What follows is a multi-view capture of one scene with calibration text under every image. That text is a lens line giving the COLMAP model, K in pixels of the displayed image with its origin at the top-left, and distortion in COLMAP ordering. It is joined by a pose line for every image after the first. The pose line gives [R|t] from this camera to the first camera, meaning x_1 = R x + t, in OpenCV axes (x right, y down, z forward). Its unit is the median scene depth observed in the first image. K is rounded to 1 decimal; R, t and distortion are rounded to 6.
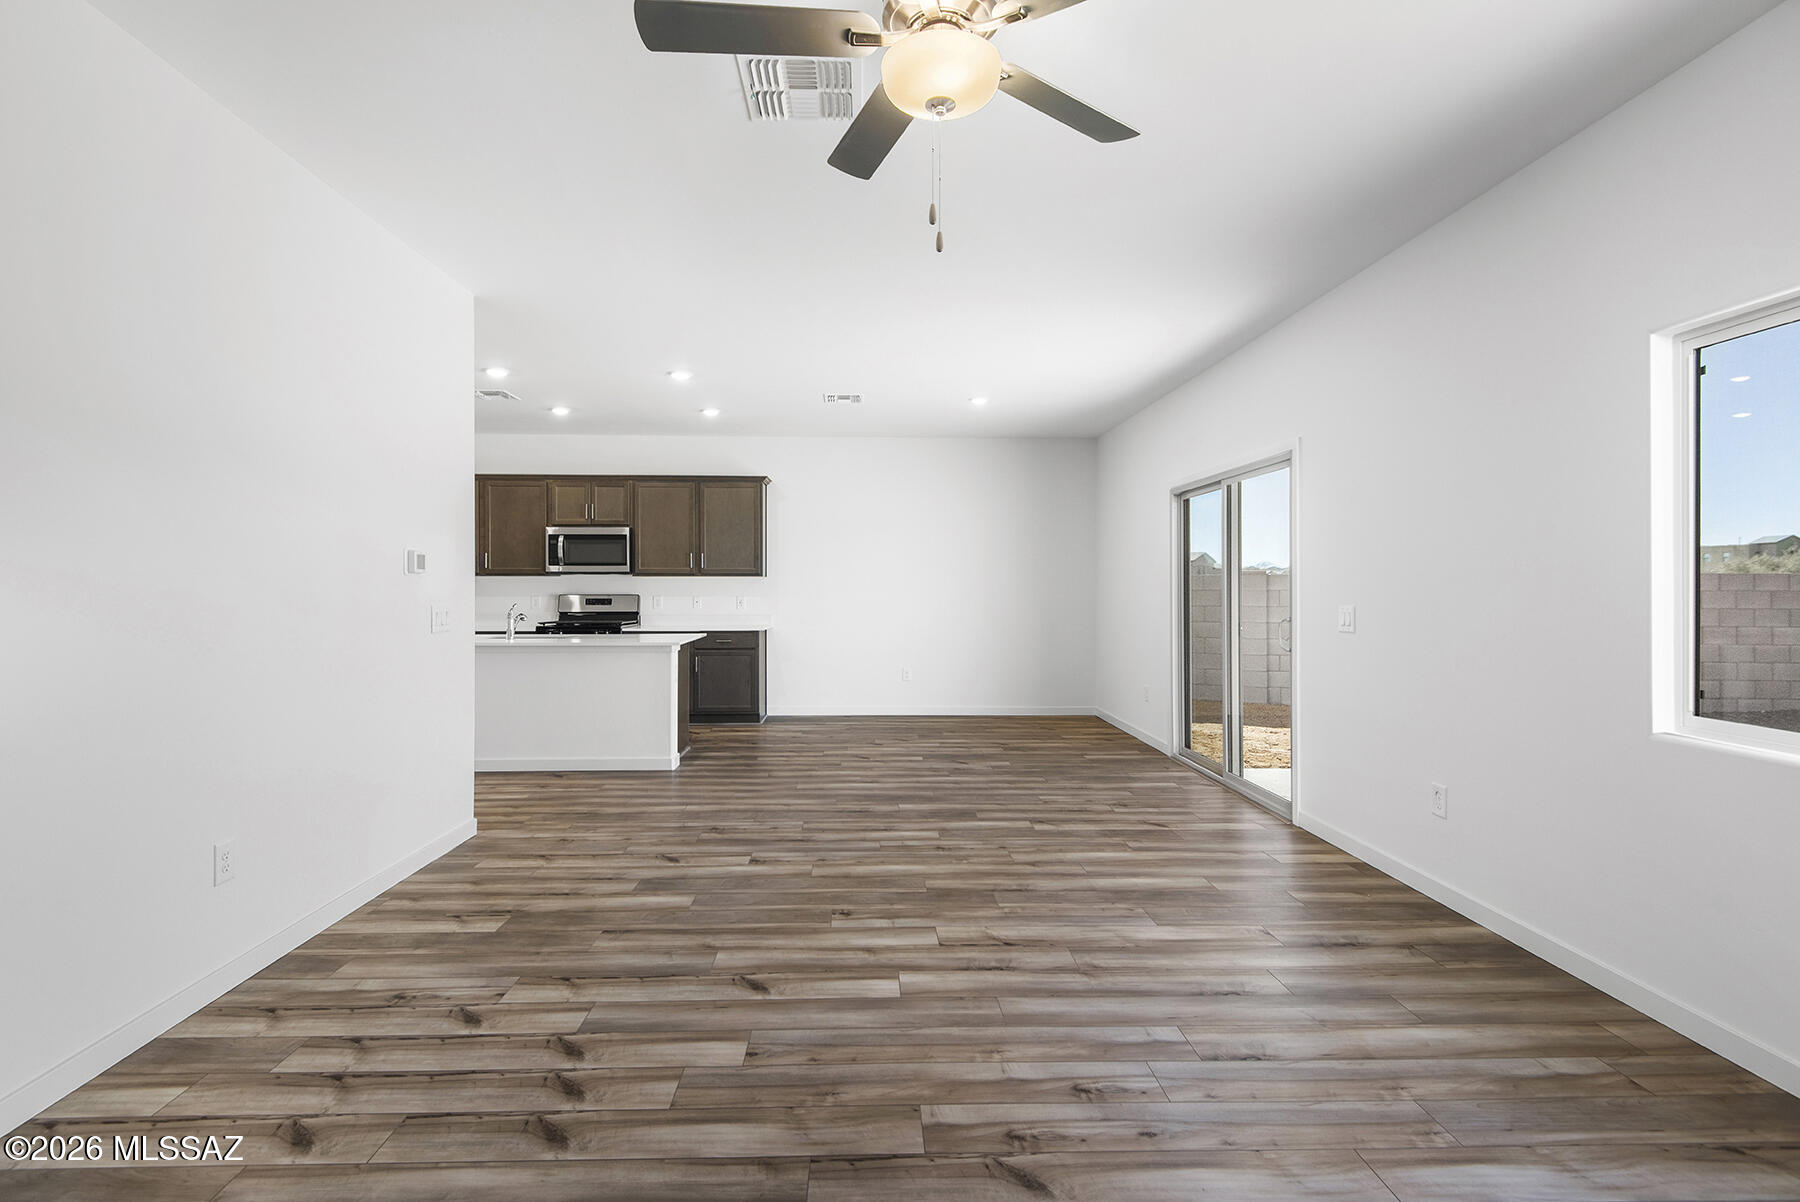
lens RADIAL K [[803.6, 0, 899.8], [0, 803.6, 591.7], [0, 0, 1]] dist [0.000840, -0.000129]
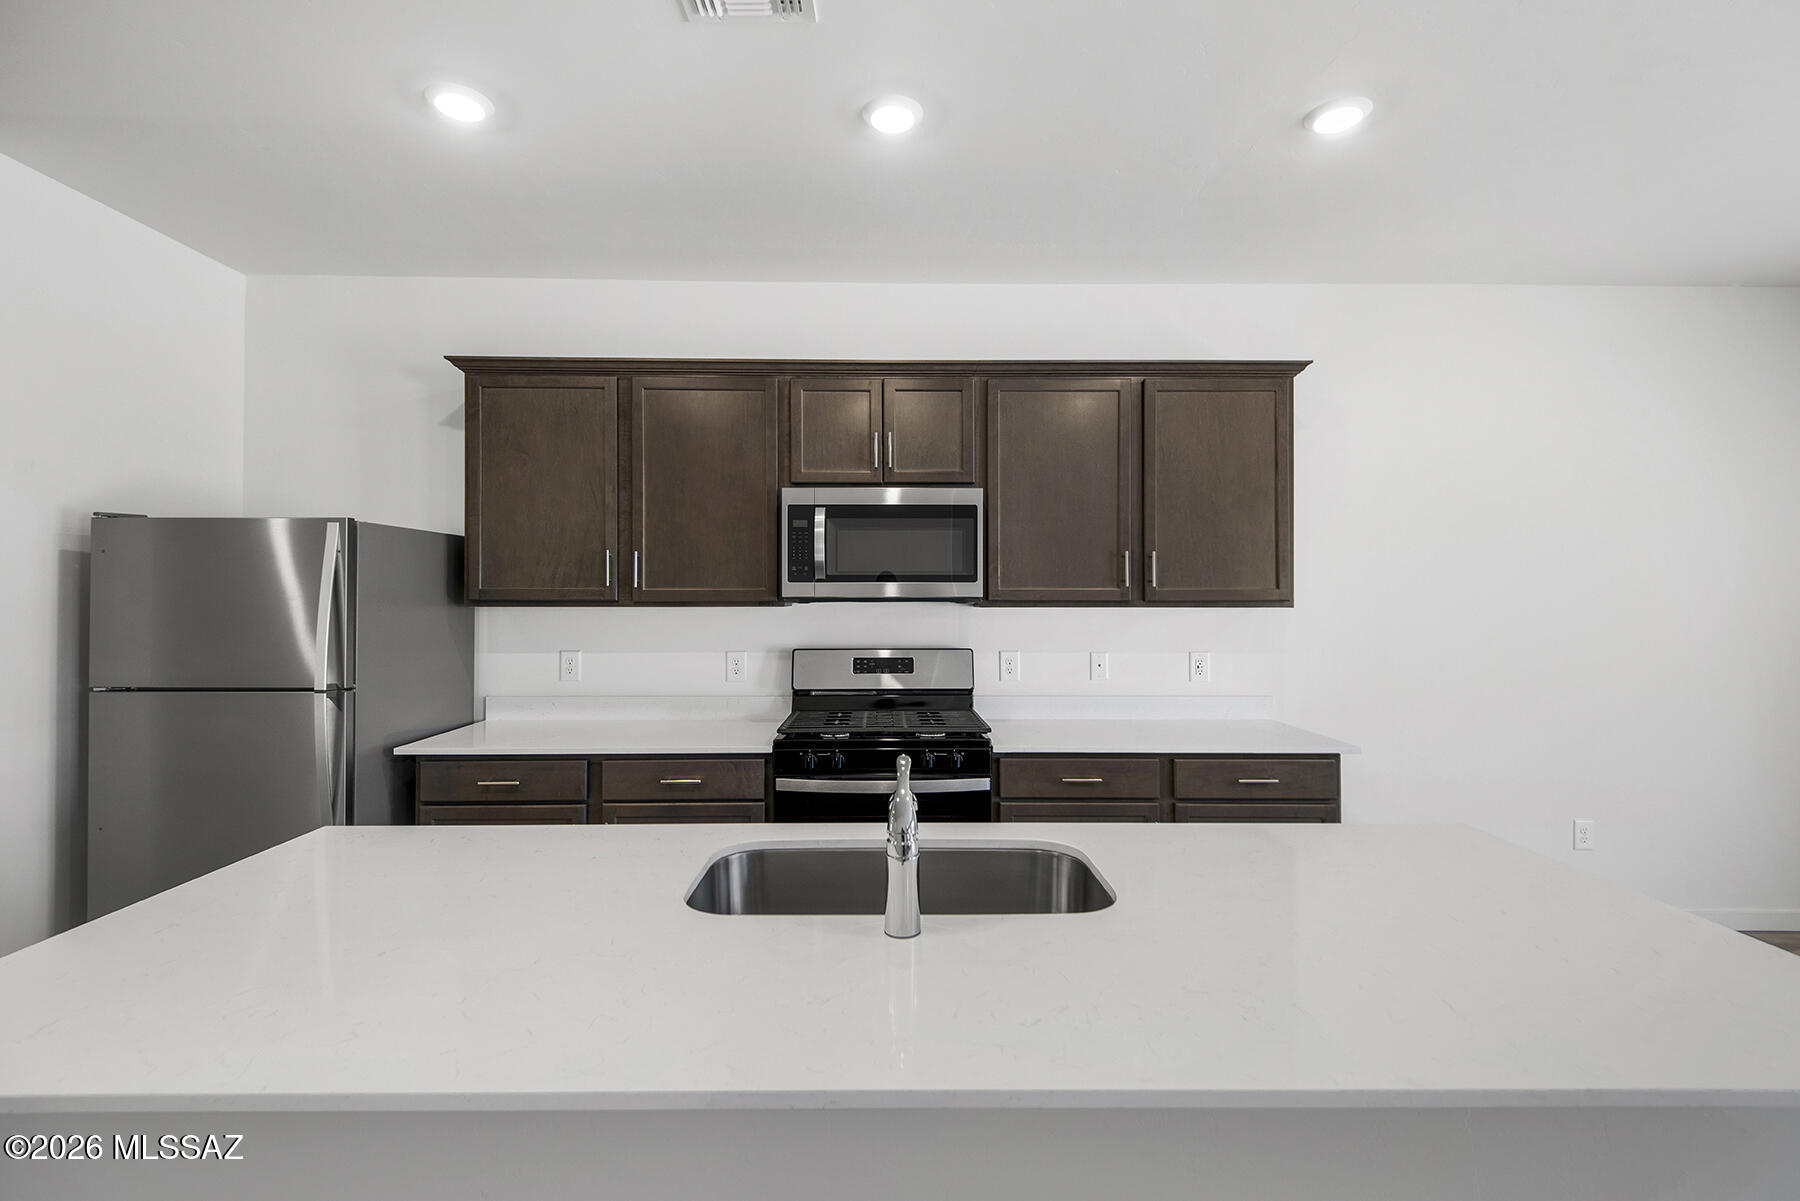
lens RADIAL K [[803.6, 0, 895.2], [0, 803.6, 600.6], [0, 0, 1]] dist [0.000840, -0.000129]
pose [[0.999134, -0.000889, -0.041606, -0.362443], [0.001133, 0.999982, 0.005834, -0.025307], [0.041600, -0.005876, 0.999117, 0.590284]]
